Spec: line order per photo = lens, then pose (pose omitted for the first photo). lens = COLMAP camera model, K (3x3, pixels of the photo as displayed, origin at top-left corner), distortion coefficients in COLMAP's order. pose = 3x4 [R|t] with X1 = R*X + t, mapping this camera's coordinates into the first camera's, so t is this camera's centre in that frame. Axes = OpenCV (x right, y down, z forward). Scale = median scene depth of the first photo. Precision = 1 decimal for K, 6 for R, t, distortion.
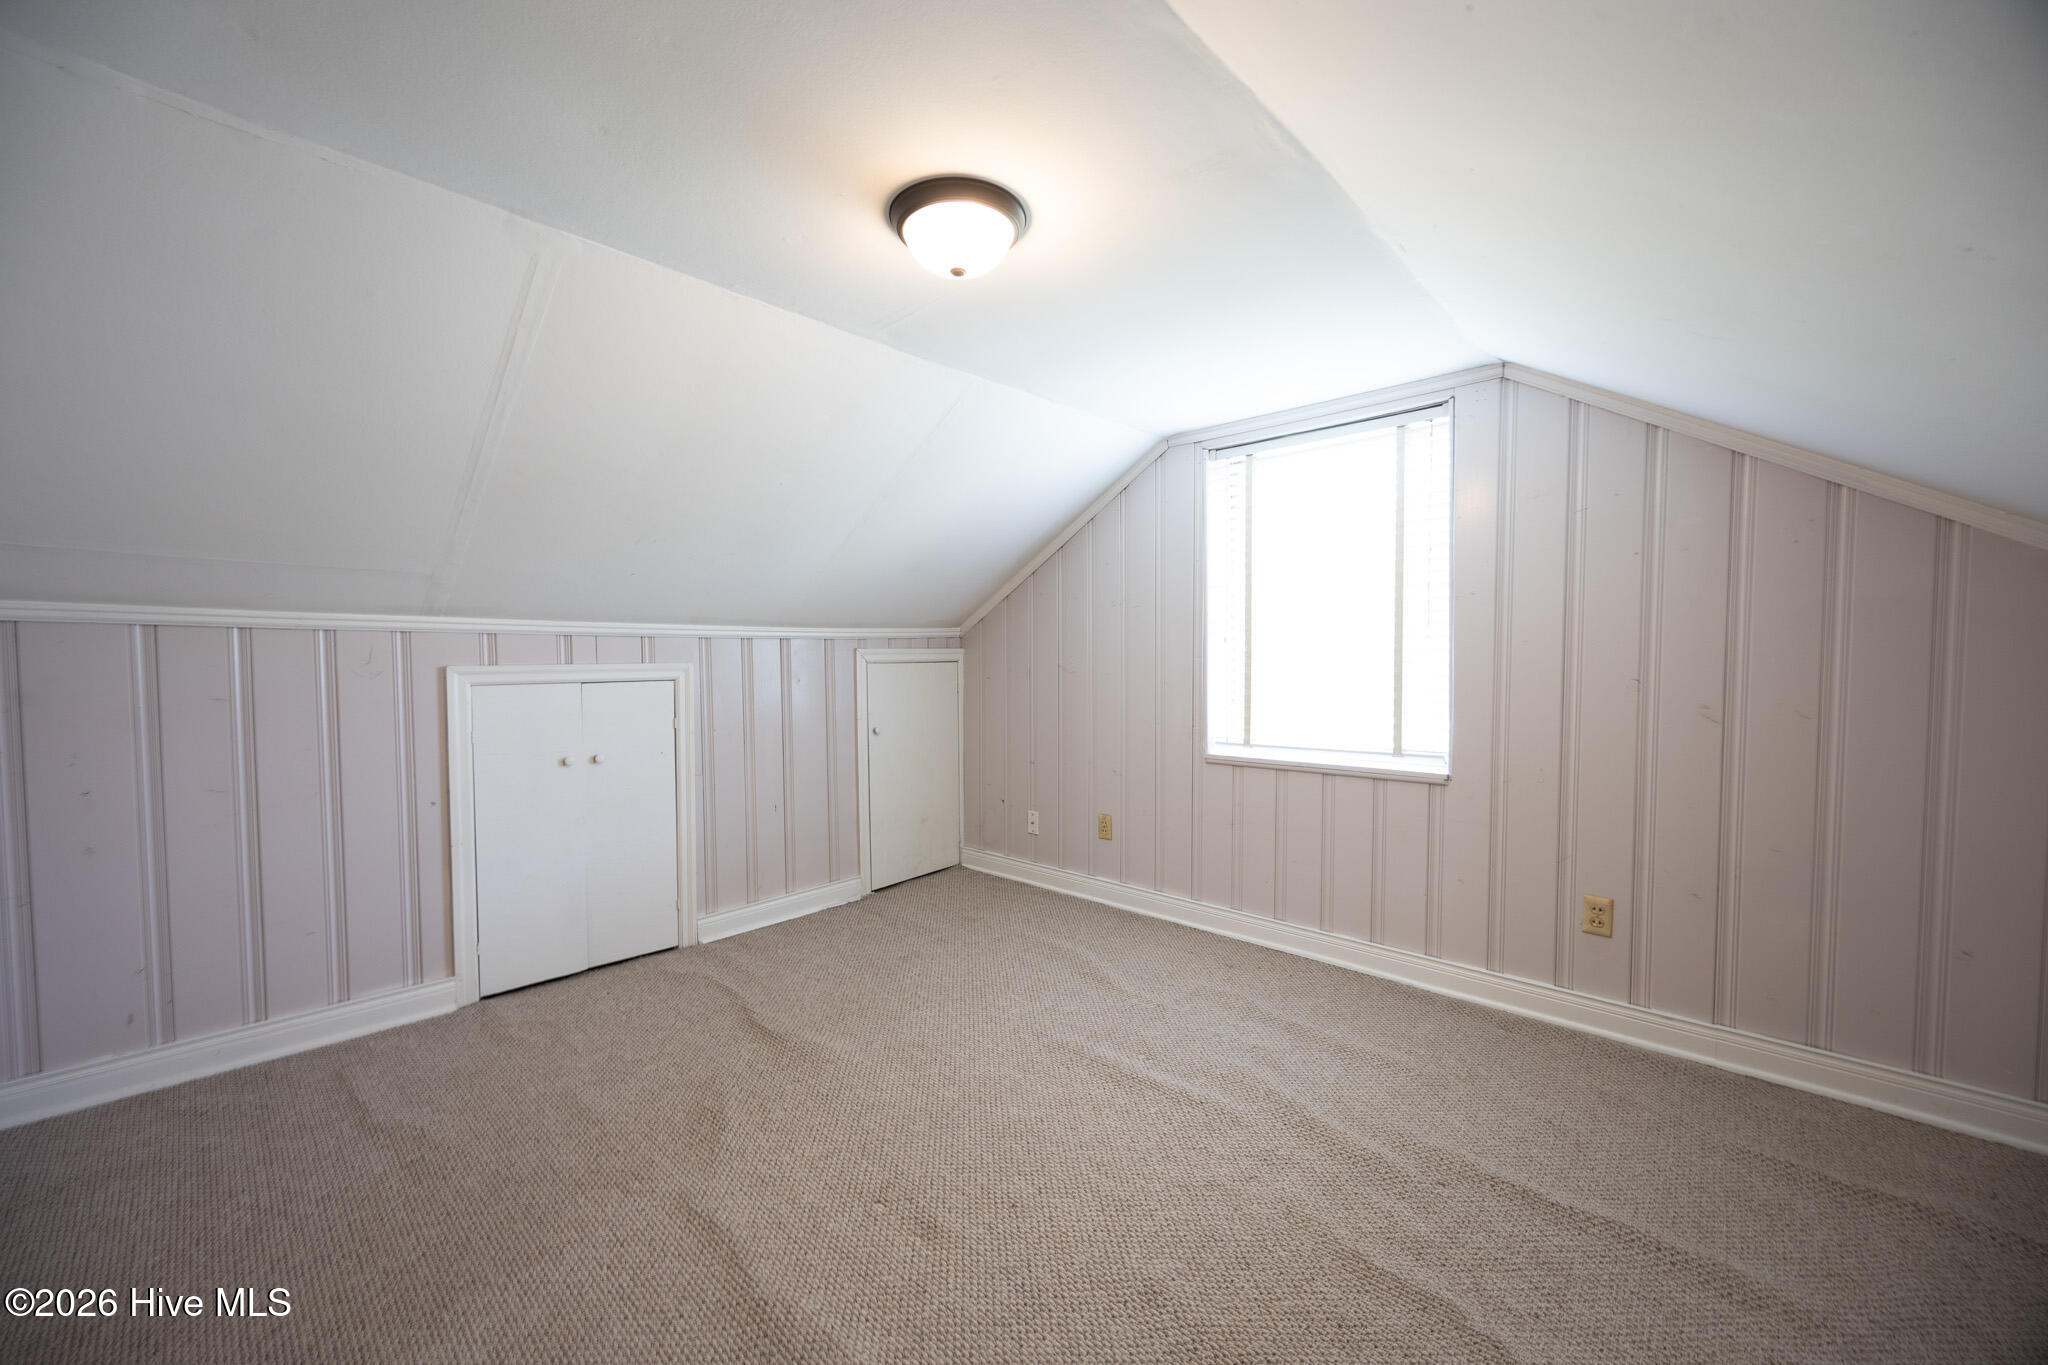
lens RADIAL K [[755.9, 0, 975.7], [0, 755.9, 681.7], [0, 0, 1]] dist [-0.000184, 0.000061]
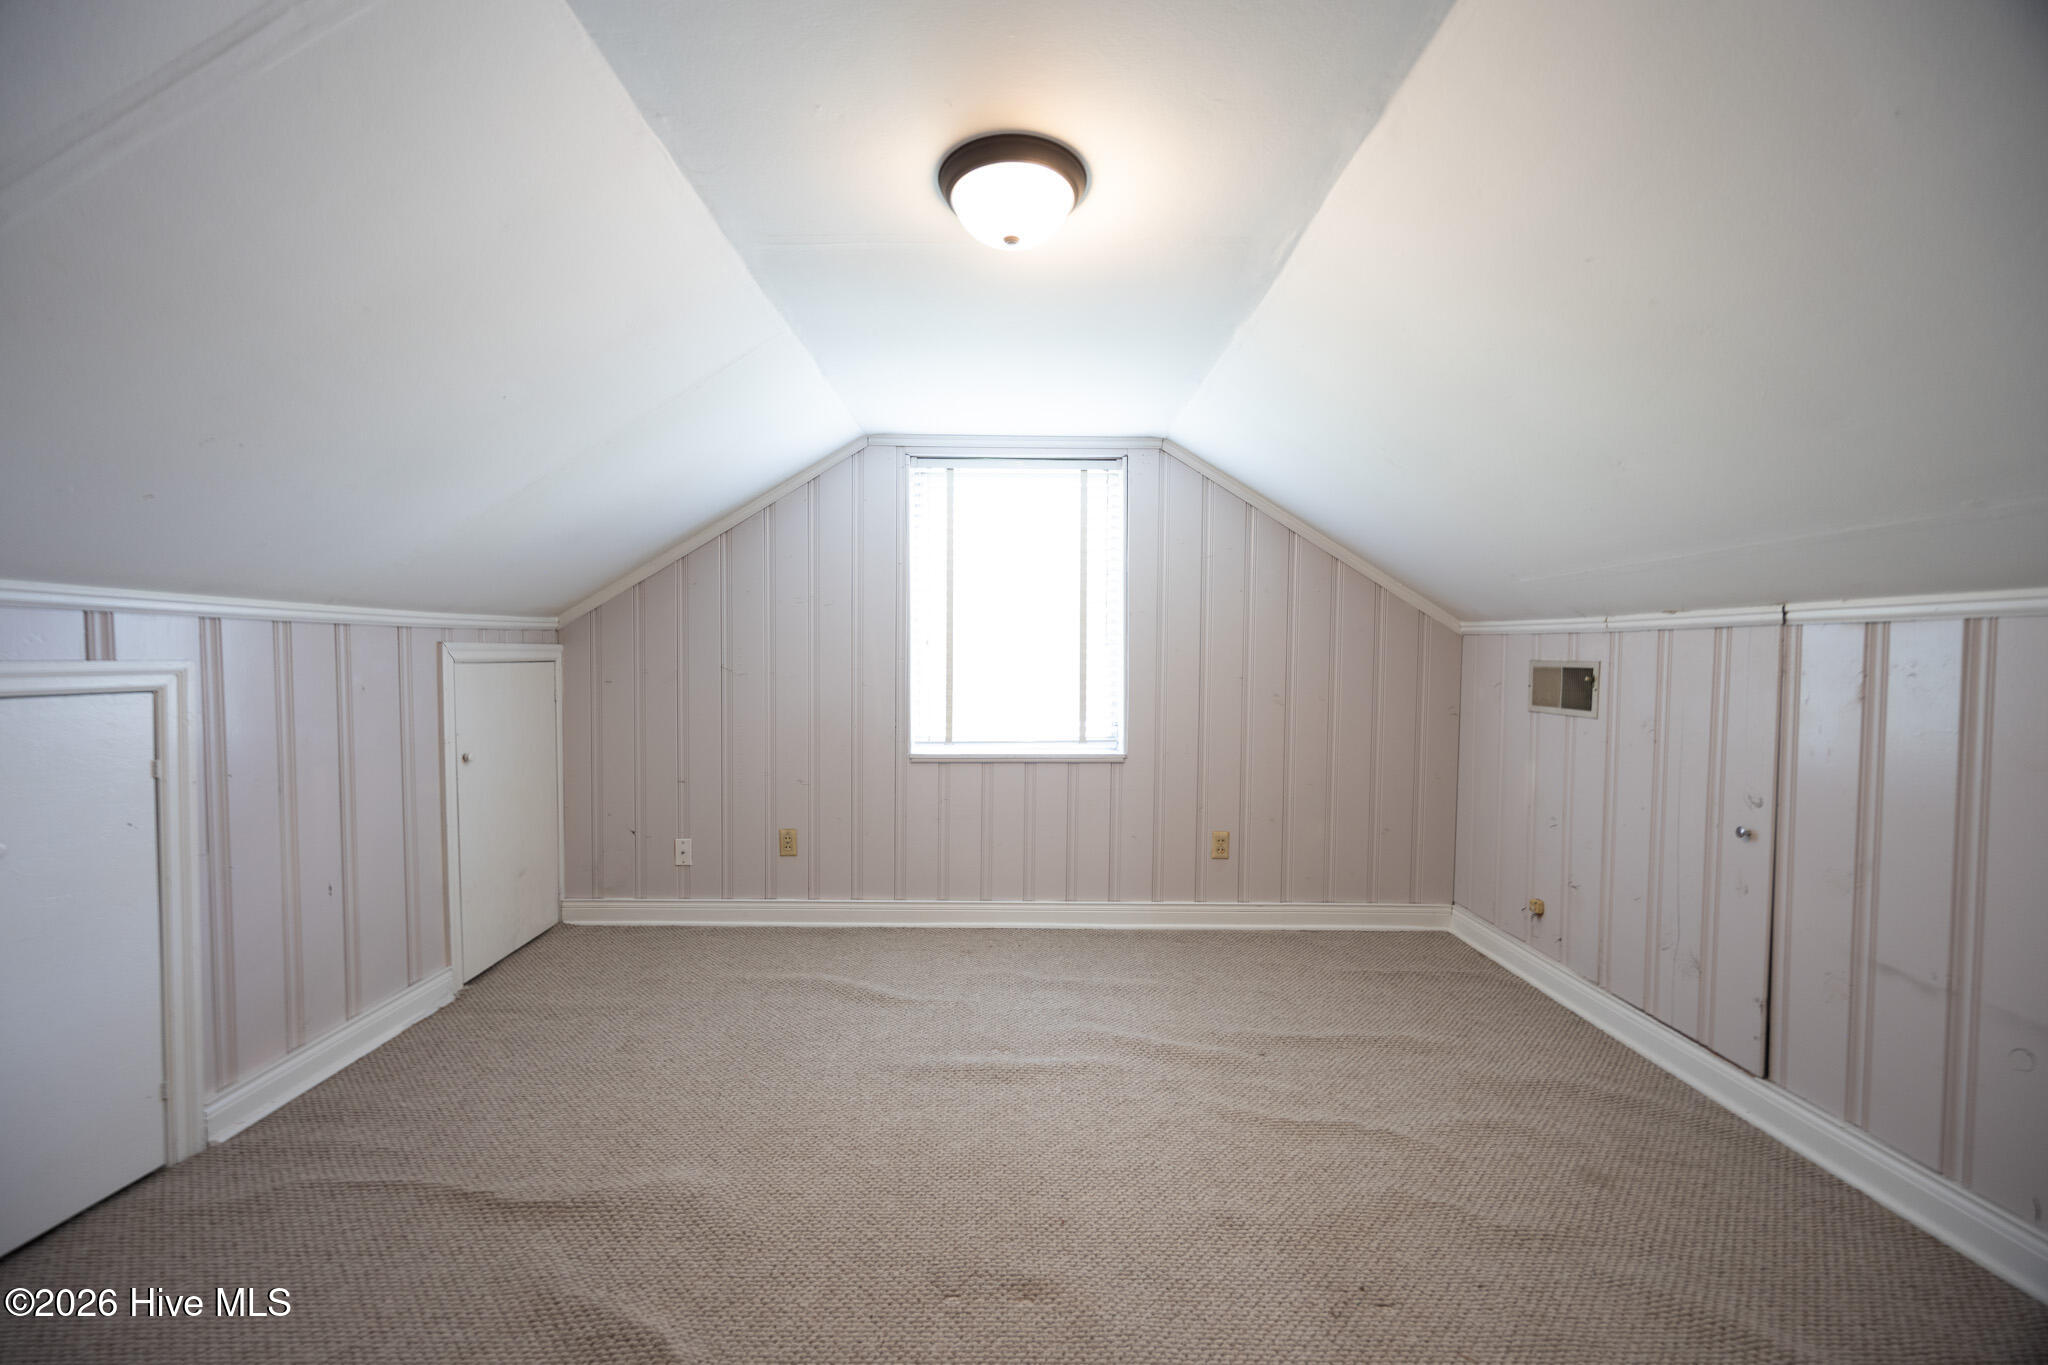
lens RADIAL K [[773.2, 0, 1013.8], [0, 773.2, 681.3], [0, 0, 1]] dist [-0.004606, -0.000107]
pose [[0.730043, -0.010171, 0.683325, -0.313558], [0.012384, 0.999922, 0.001653, -0.002456], [-0.683289, 0.007256, 0.730112, 0.147102]]
